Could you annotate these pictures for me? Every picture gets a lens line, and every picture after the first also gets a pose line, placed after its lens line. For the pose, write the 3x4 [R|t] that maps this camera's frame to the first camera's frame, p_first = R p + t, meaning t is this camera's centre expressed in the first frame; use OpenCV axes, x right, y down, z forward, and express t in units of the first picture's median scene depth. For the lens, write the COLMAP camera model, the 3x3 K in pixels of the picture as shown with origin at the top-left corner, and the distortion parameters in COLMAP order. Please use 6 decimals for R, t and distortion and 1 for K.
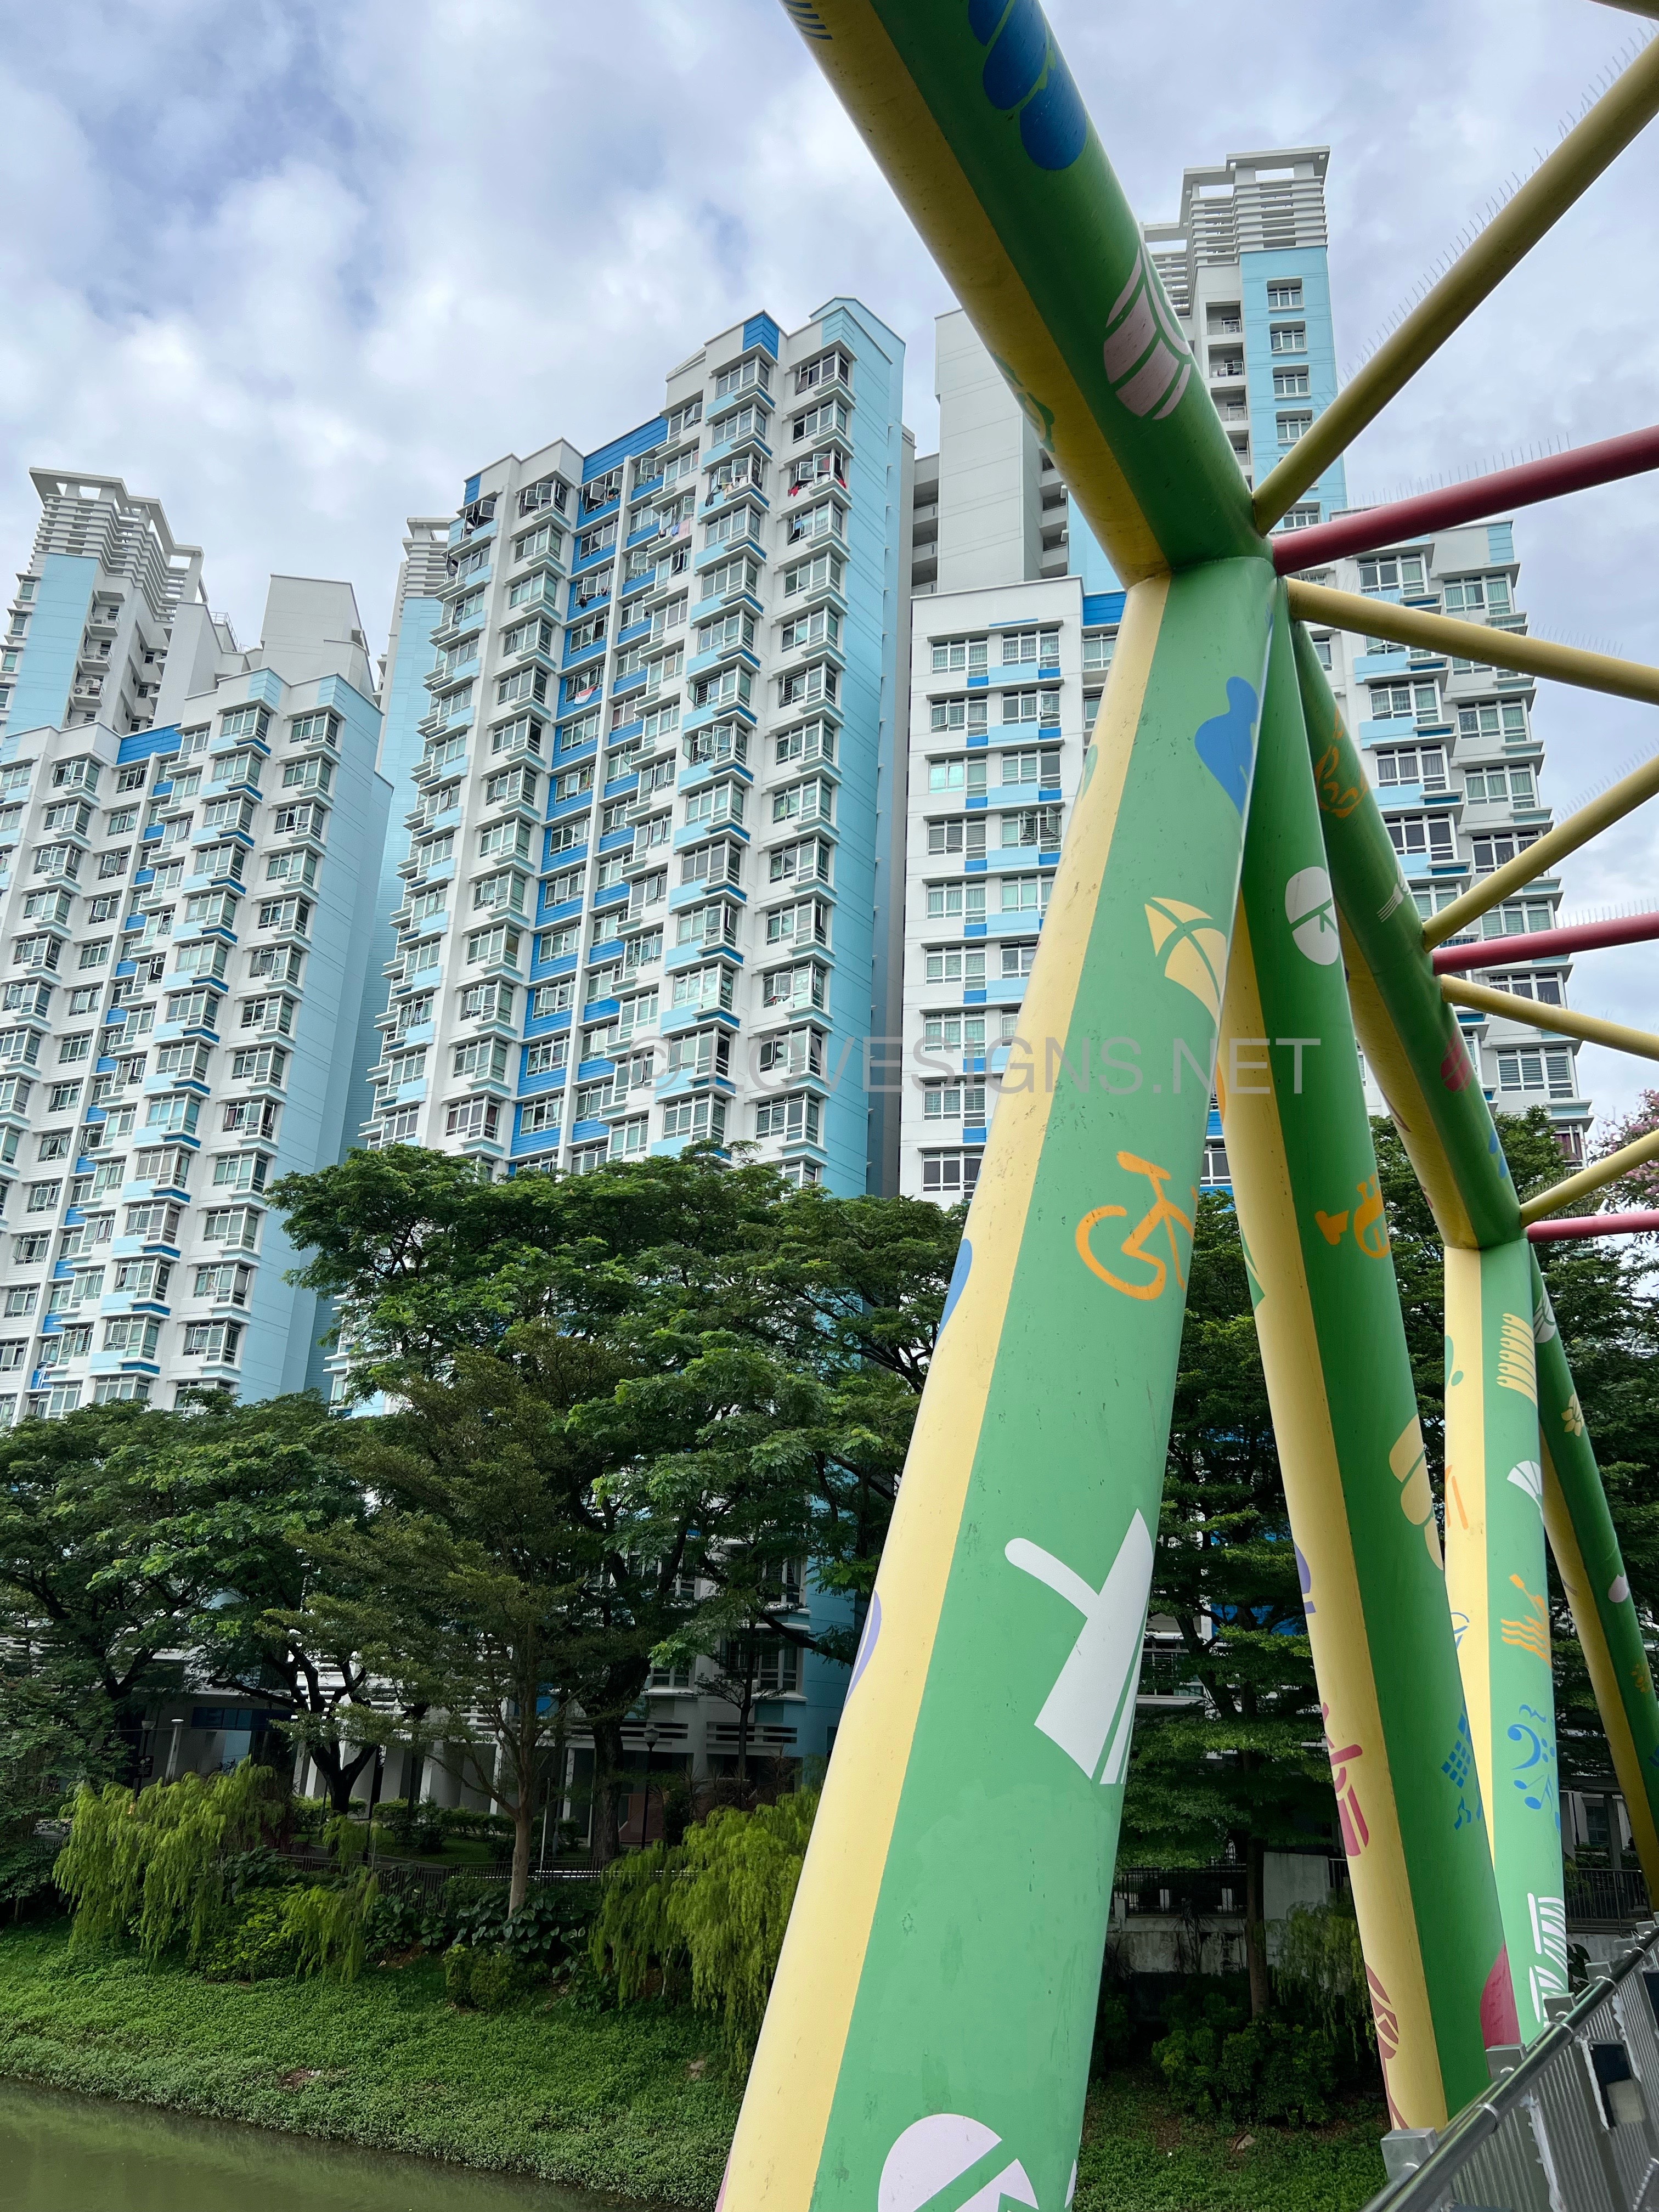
lens RADIAL K [[1711.0, 0, 835.2], [0, 1711.0, 1101.6], [0, 0, 1]] dist [0.091873, -0.085483]
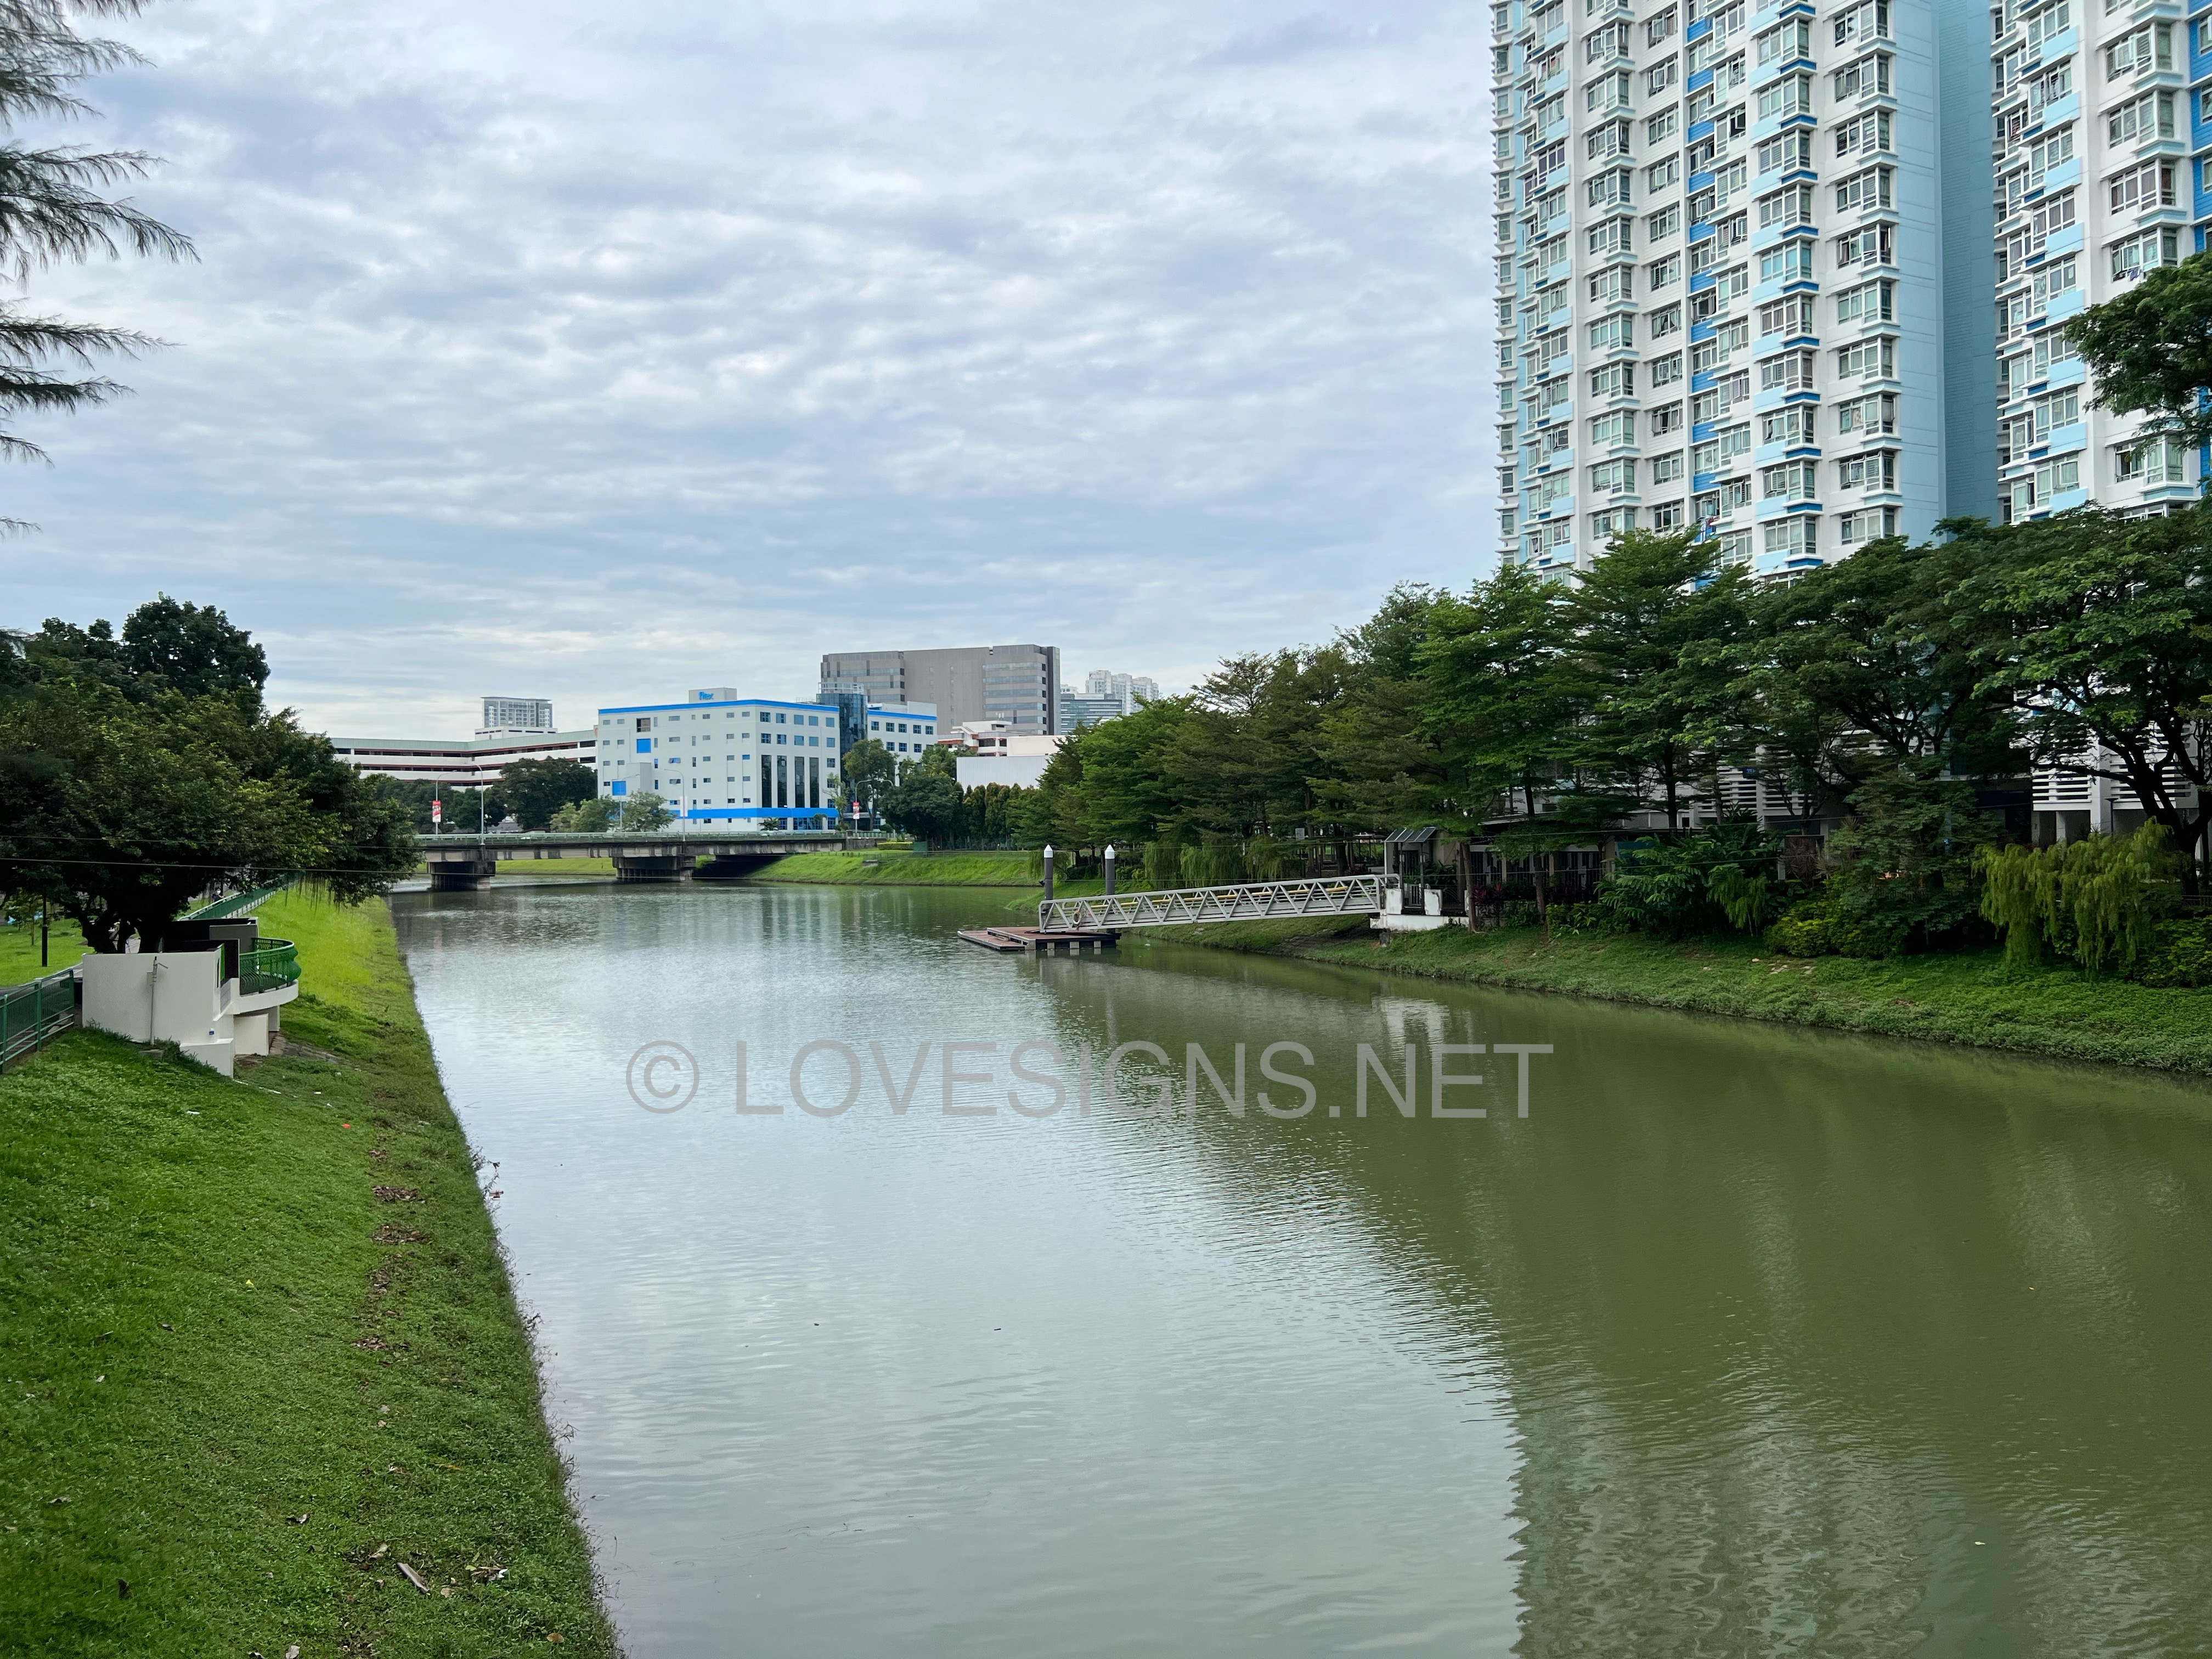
lens RADIAL K [[1695.3, 0, 1106.0], [0, 1695.3, 829.5], [0, 0, 1]] dist [0.079835, -0.098123]
pose [[0.777014, -0.056104, -0.626979, -0.071460], [0.267432, 0.931085, 0.248112, -0.041999], [0.569851, -0.360461, 0.738470, -0.118379]]
